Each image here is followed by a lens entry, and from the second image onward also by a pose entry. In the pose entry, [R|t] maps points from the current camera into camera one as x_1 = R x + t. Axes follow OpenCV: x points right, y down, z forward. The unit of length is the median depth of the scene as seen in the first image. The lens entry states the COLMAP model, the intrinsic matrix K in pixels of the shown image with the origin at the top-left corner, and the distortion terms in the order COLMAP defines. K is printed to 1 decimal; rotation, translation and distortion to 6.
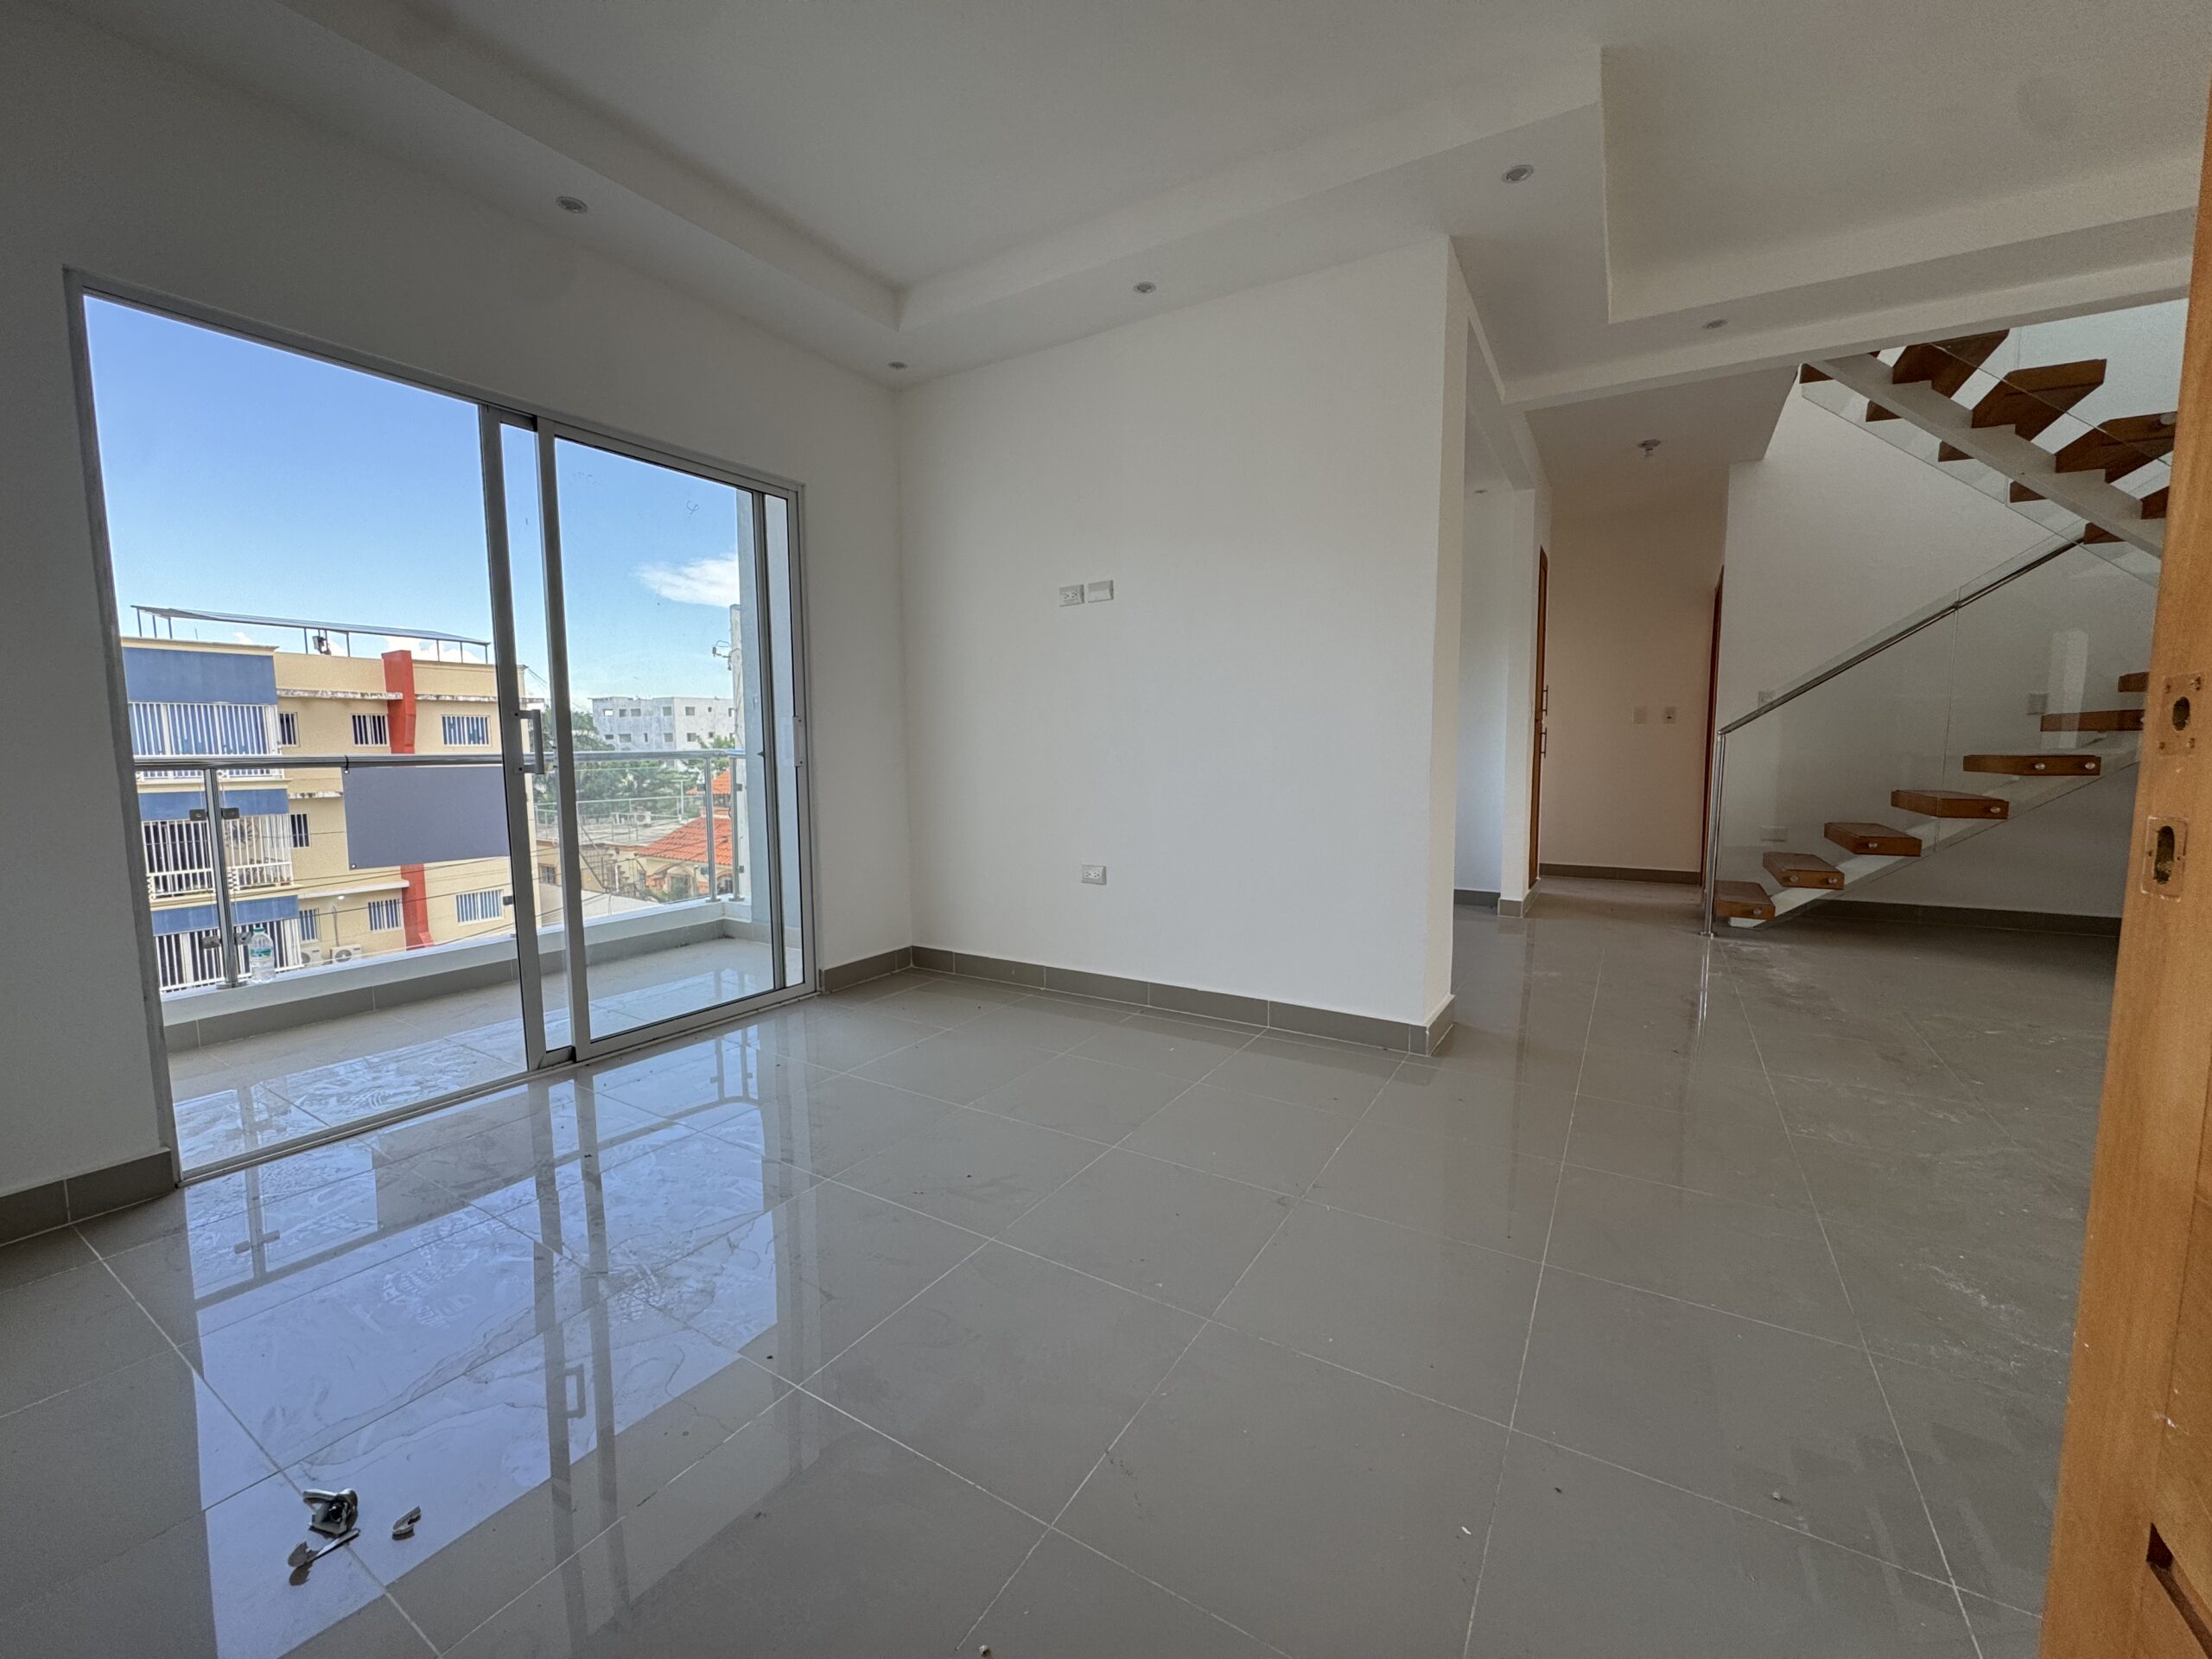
lens RADIAL K [[880.1, 0, 1104.4], [0, 880.1, 828.6], [0, 0, 1]] dist [-0.002300, -0.000033]
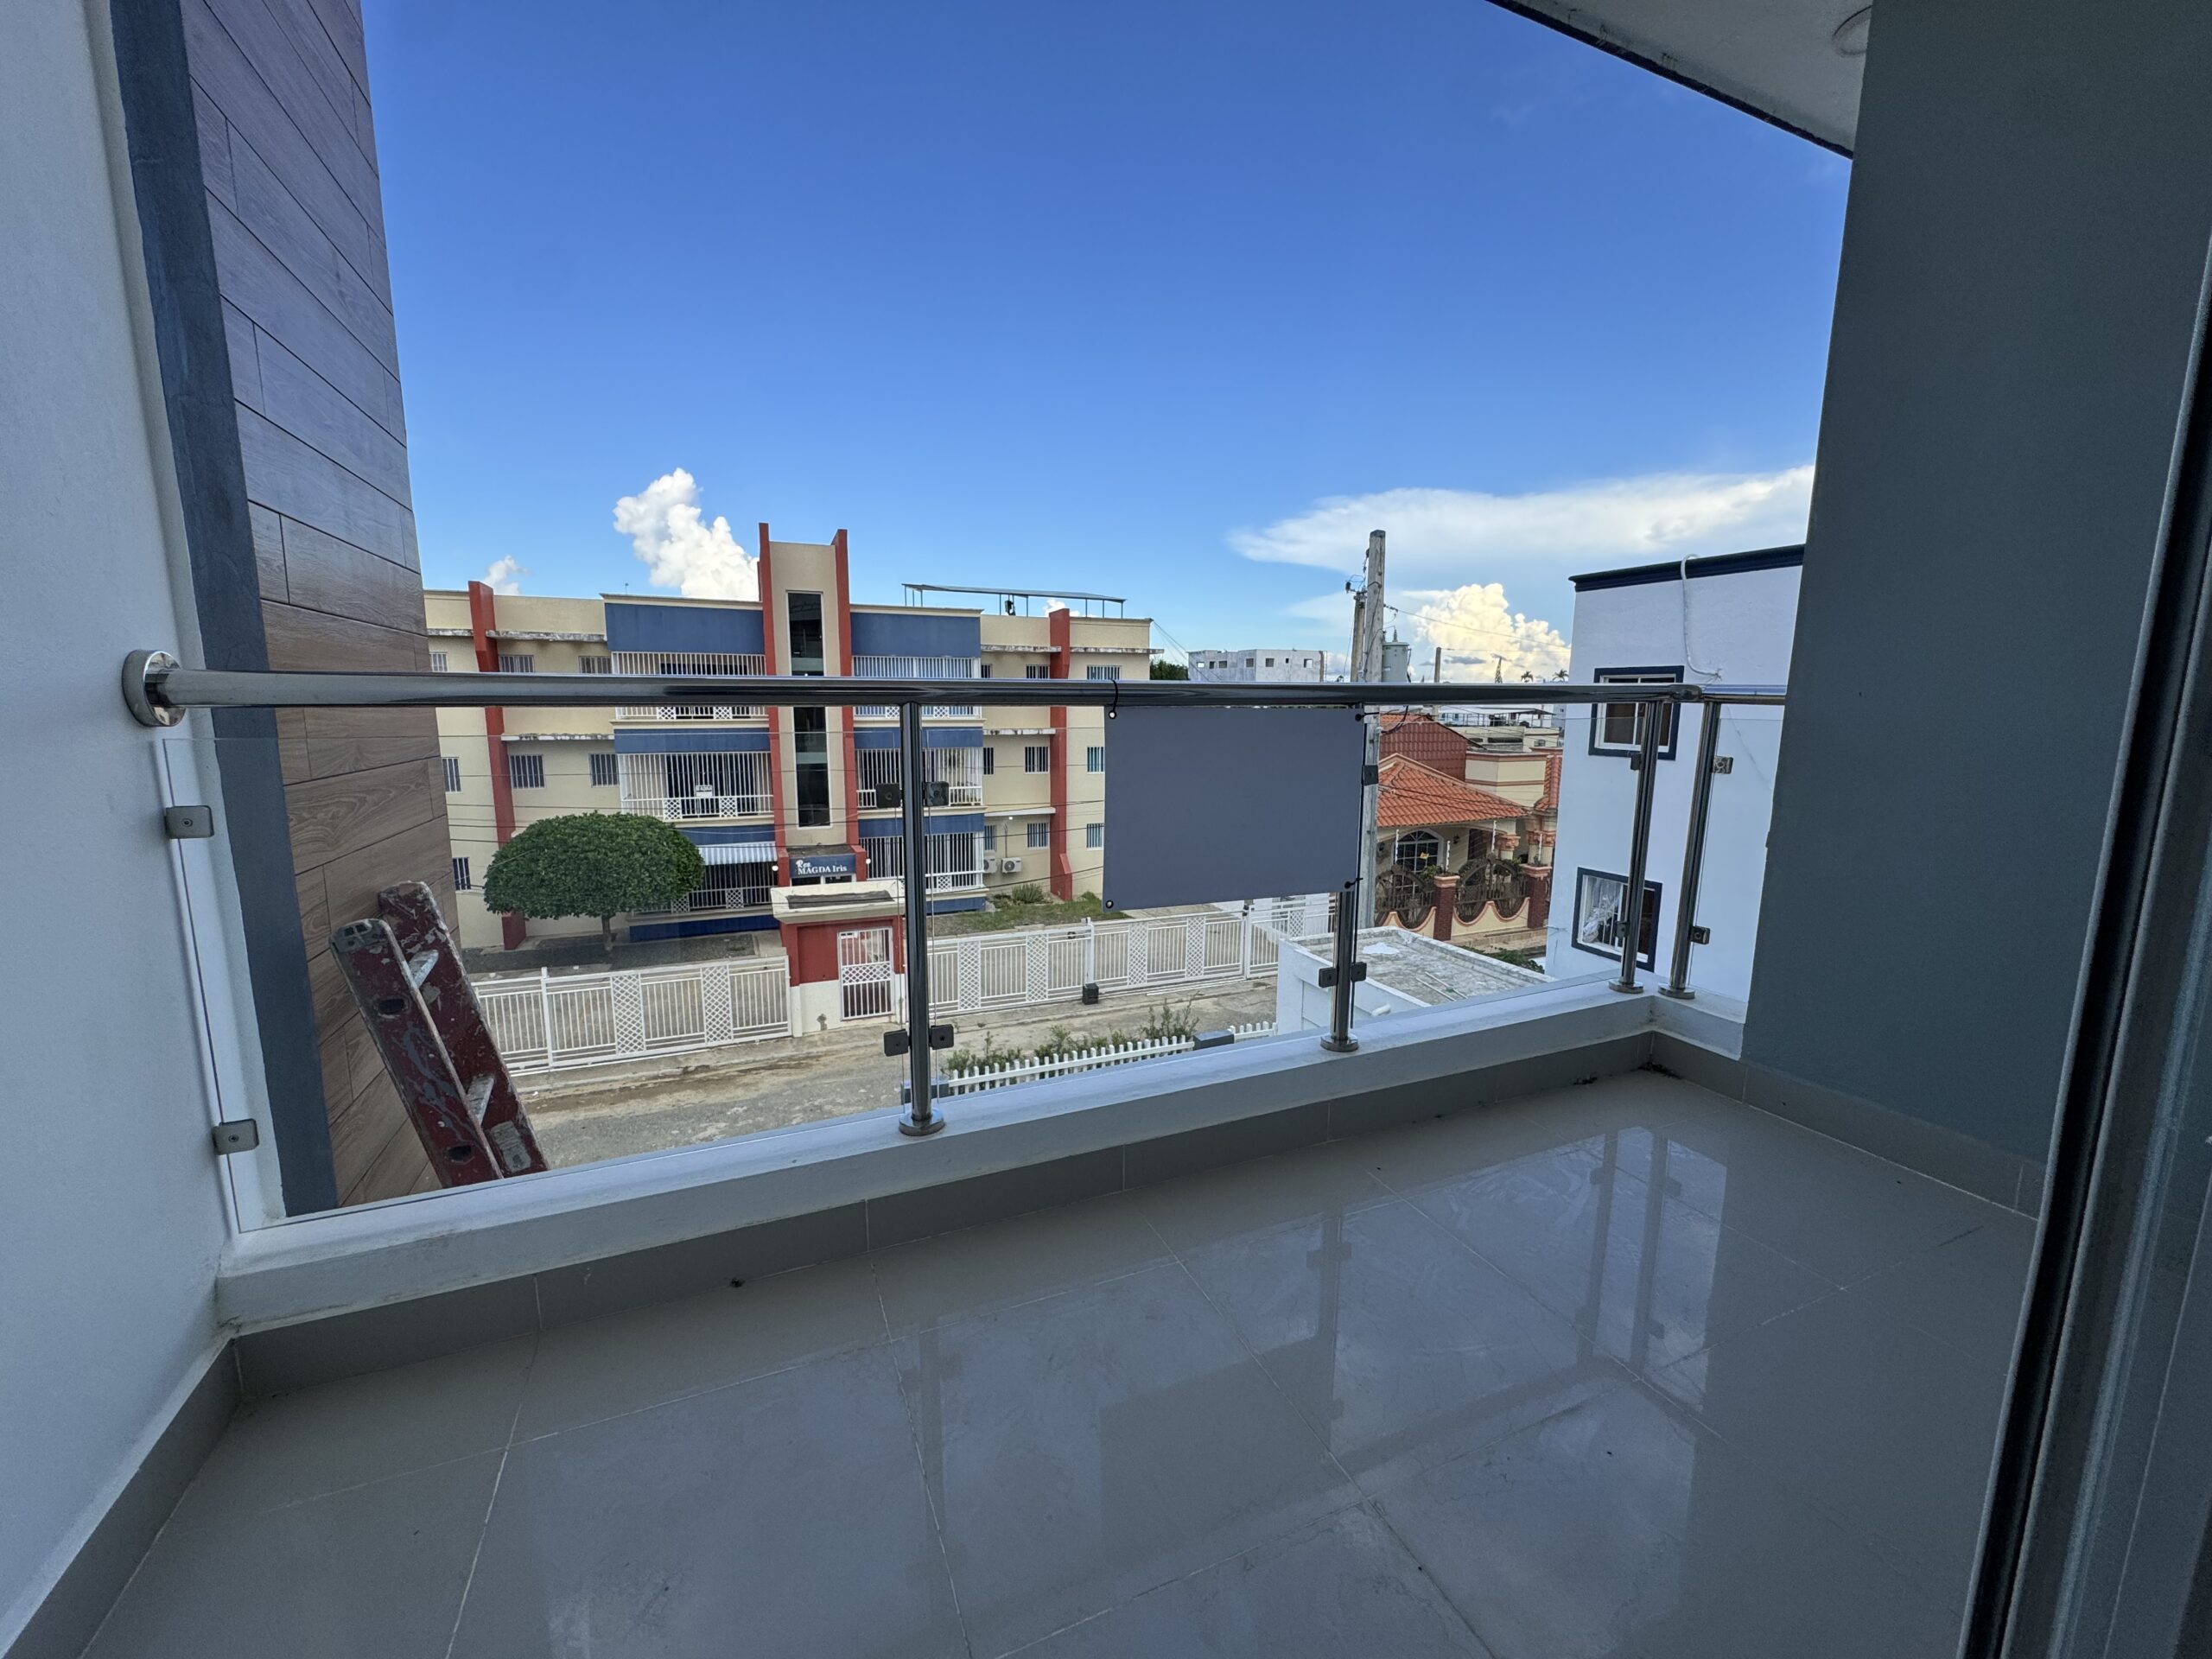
lens RADIAL K [[880.1, 0, 1104.4], [0, 880.1, 828.6], [0, 0, 1]] dist [-0.002300, -0.000033]
pose [[0.819196, 0.094209, -0.565723, -0.075532], [-0.063491, 0.995250, 0.073798, -0.004822], [0.569988, -0.024537, 0.821287, 0.076924]]
